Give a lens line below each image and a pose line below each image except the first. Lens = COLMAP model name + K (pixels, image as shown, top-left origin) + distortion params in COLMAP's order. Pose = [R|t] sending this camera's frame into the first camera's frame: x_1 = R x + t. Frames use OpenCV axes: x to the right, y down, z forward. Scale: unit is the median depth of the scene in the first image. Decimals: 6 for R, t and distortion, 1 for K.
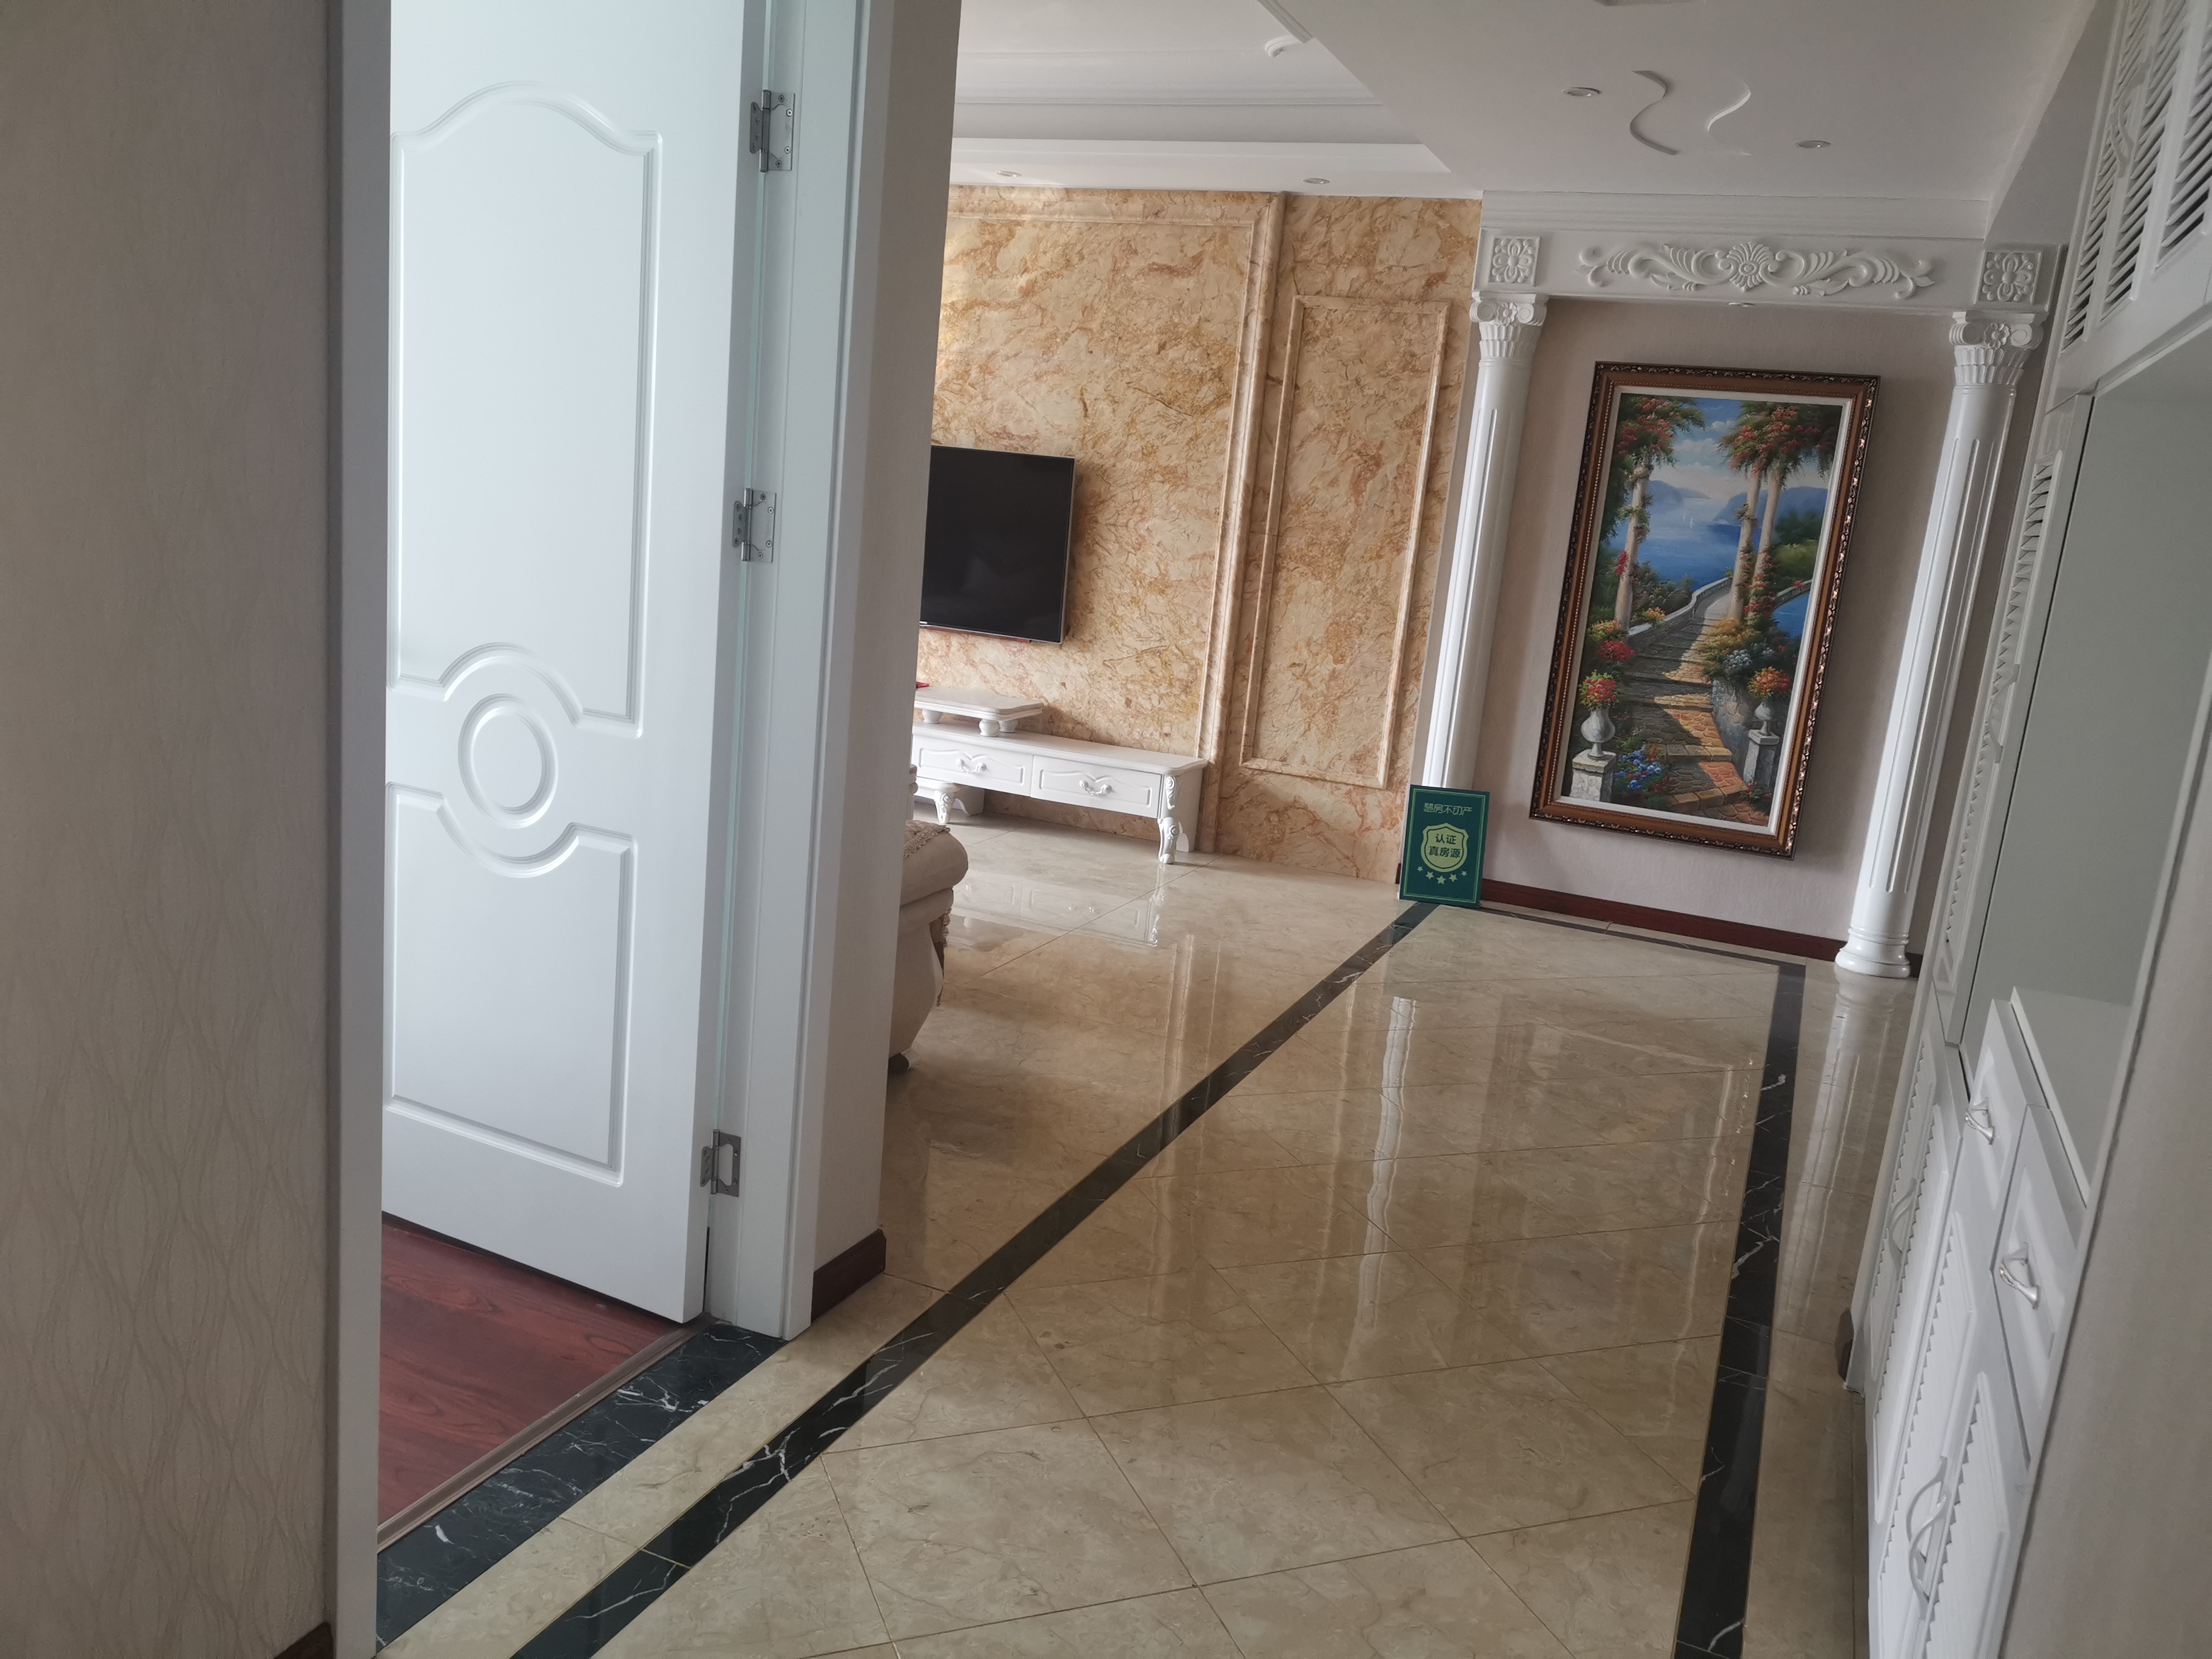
lens RADIAL K [[1690.5, 0, 1112.3], [0, 1690.5, 828.2], [0, 0, 1]] dist [0.058364, -0.055202]
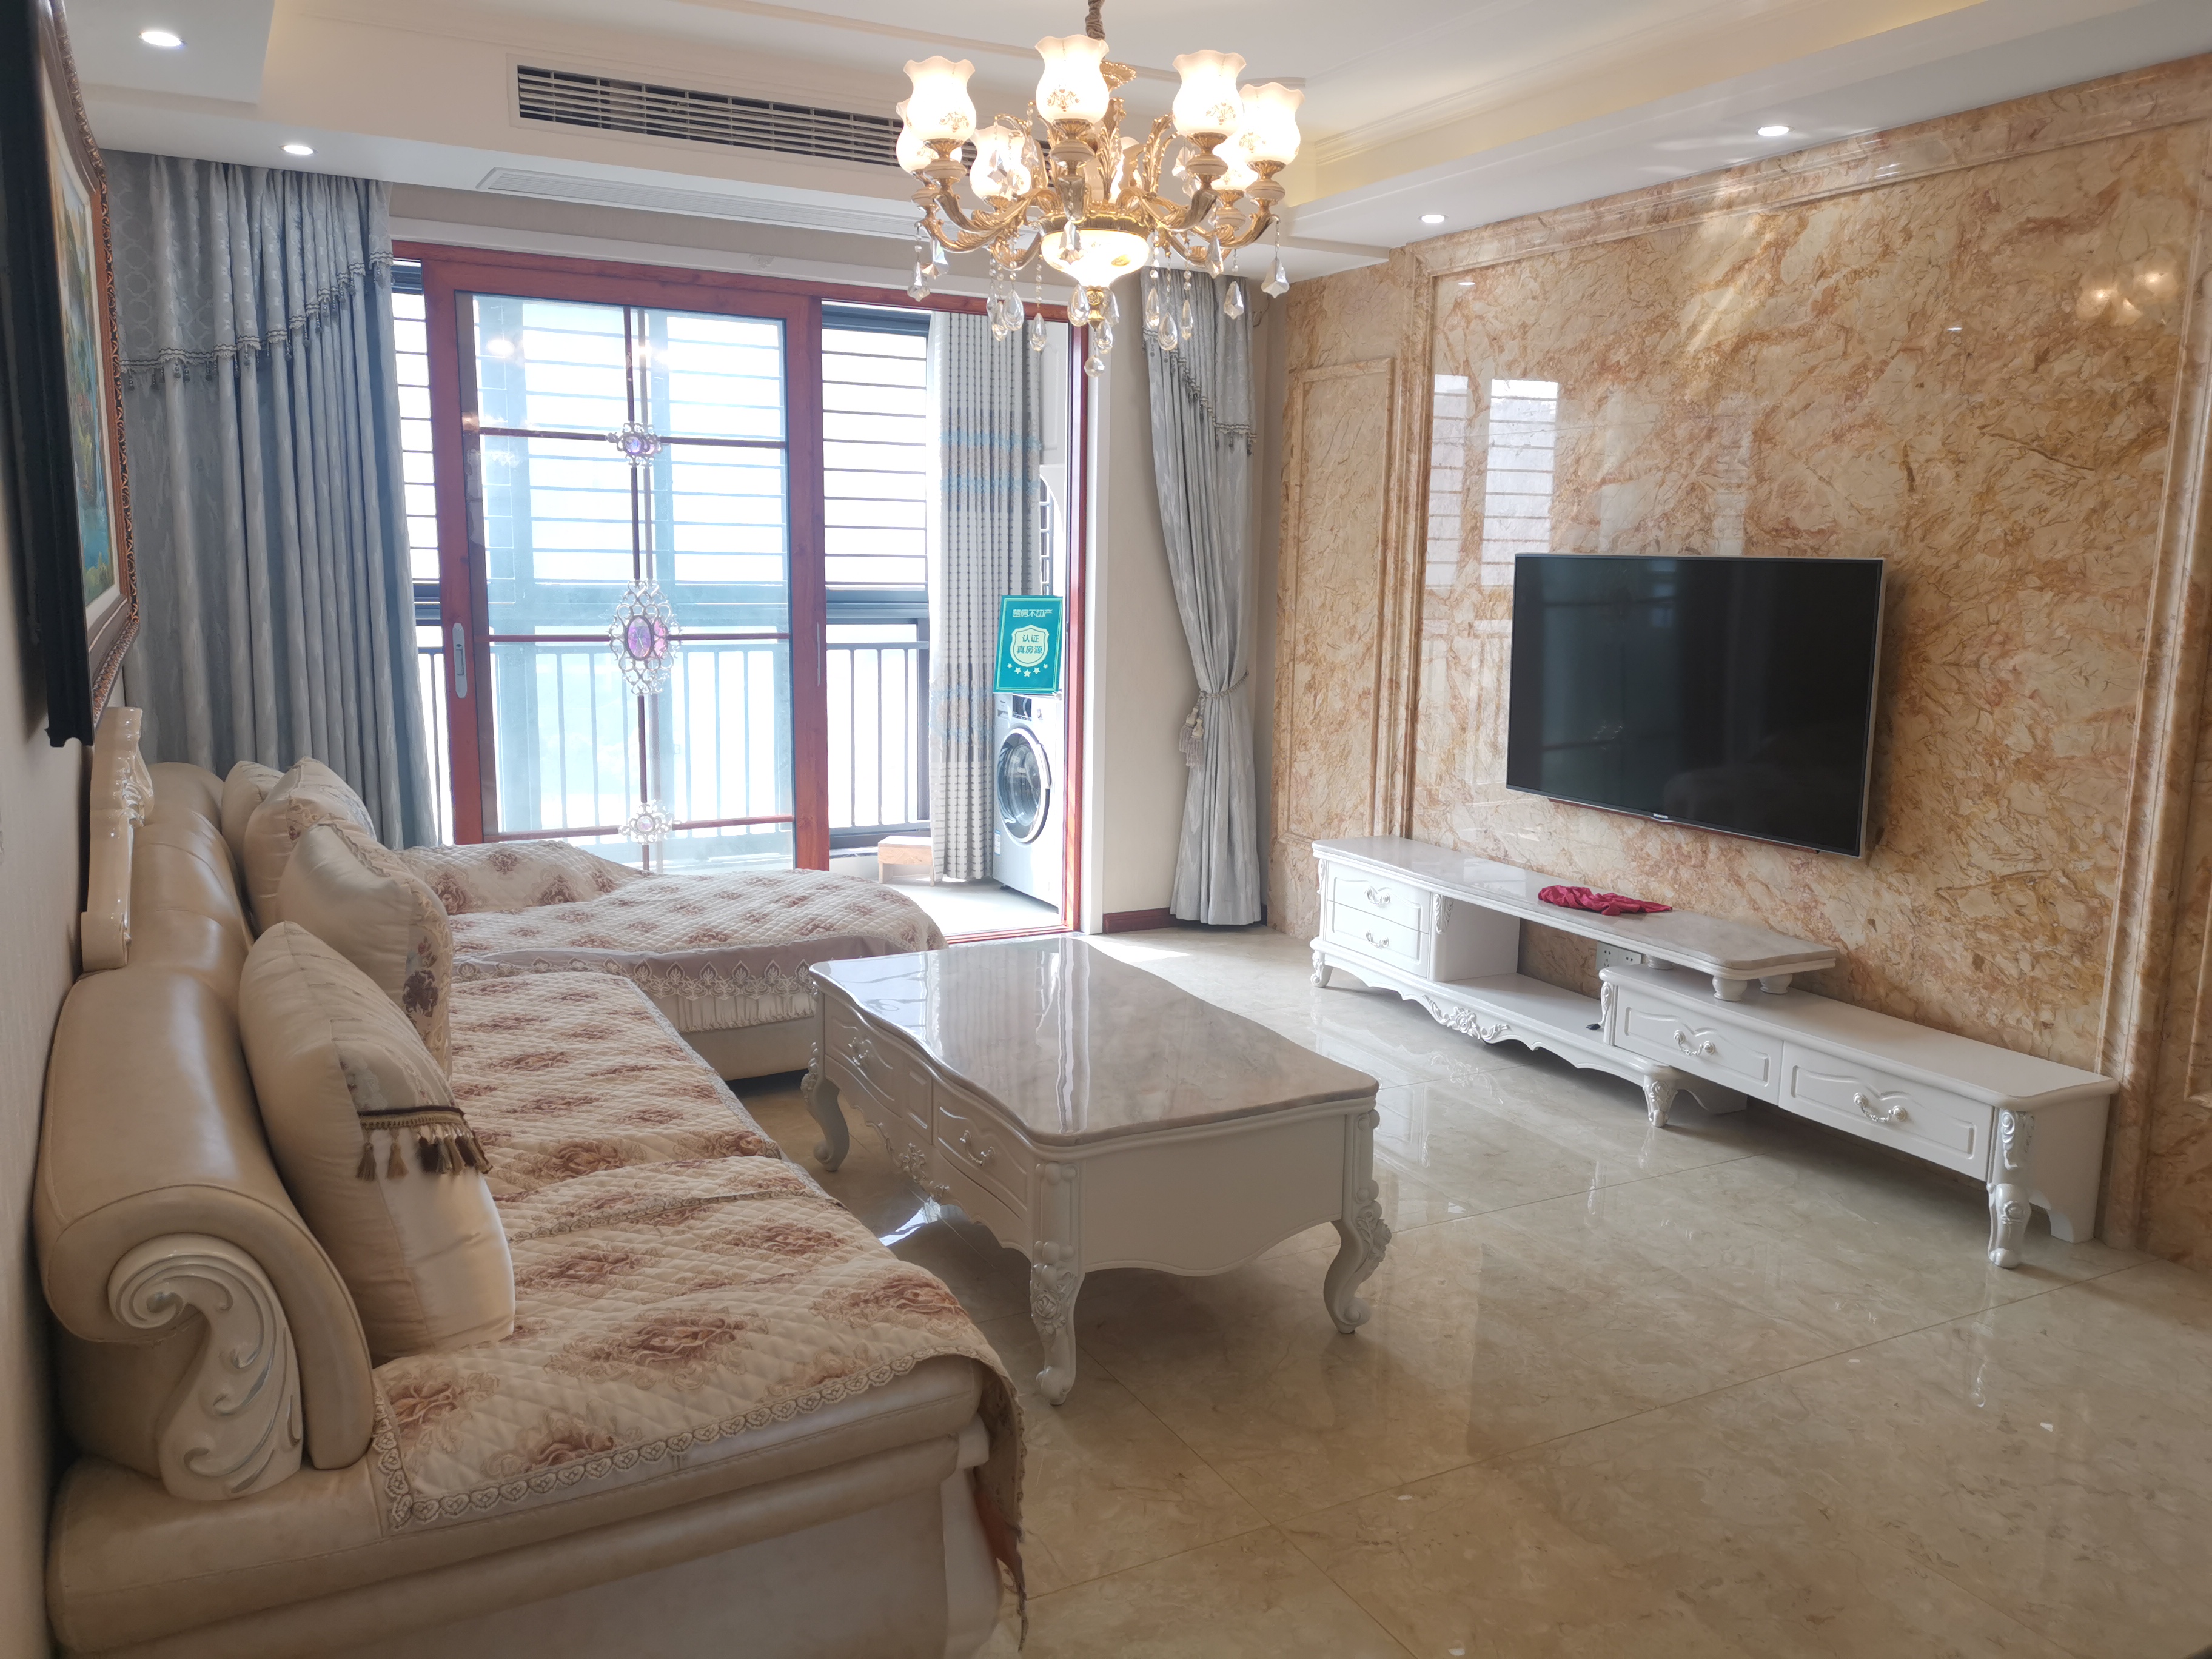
lens RADIAL K [[1690.5, 0, 1111.0], [0, 1690.5, 825.7], [0, 0, 1]] dist [0.058364, -0.055202]
pose [[0.780678, 0.022317, -0.624534, 0.146506], [-0.068469, 0.996400, -0.049983, -0.072603], [0.621171, 0.081782, 0.779396, 0.353886]]
